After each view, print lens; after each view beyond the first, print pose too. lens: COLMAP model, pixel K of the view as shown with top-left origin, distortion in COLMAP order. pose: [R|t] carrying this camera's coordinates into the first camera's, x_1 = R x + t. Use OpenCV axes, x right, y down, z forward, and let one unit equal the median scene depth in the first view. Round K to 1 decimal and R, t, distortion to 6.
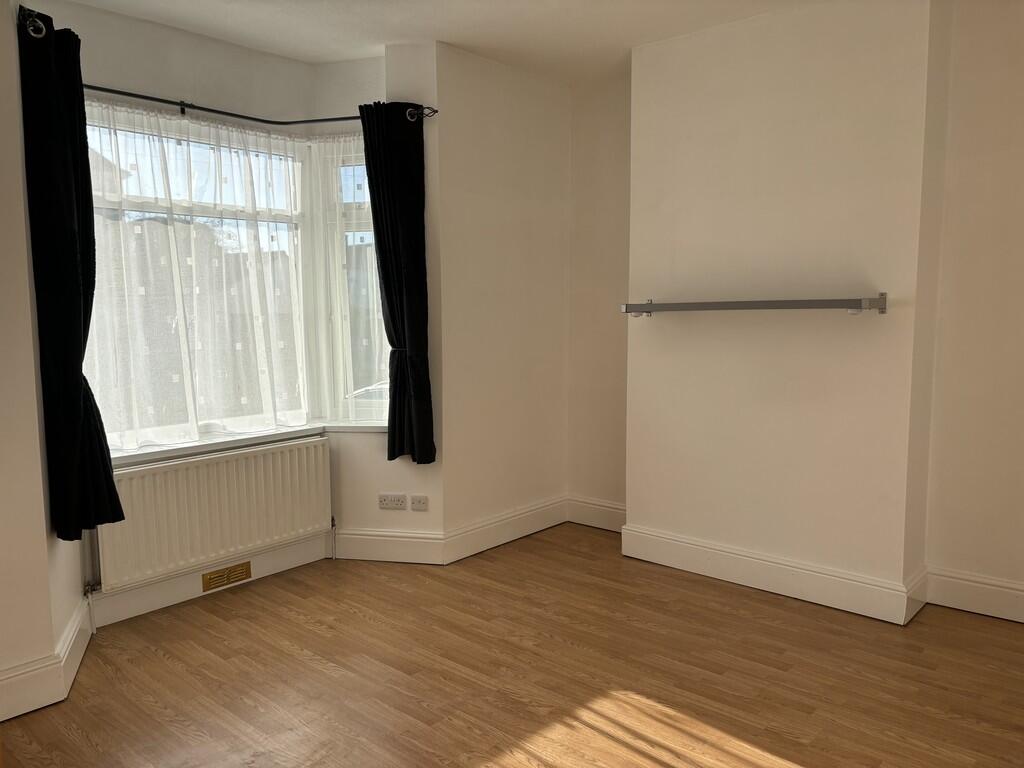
lens RADIAL K [[786.3, 0, 512.0], [0, 786.3, 384.0], [0, 0, 1]] dist [0.098138, 0.002291]
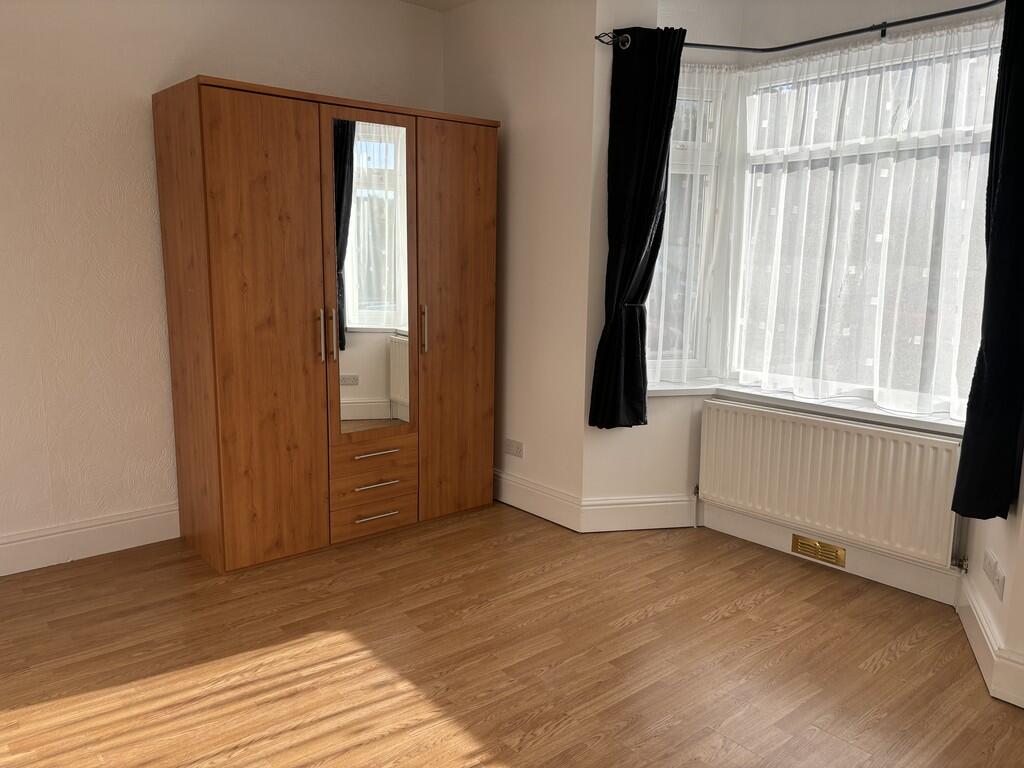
lens RADIAL K [[786.6, 0, 512.0], [0, 786.6, 384.0], [0, 0, 1]] dist [0.003529, 0.008564]
pose [[-0.138188, 0.169555, -0.975784, 0.587361], [-0.113396, 0.976049, 0.185659, -0.080939], [0.983893, 0.136306, -0.115652, 0.789511]]
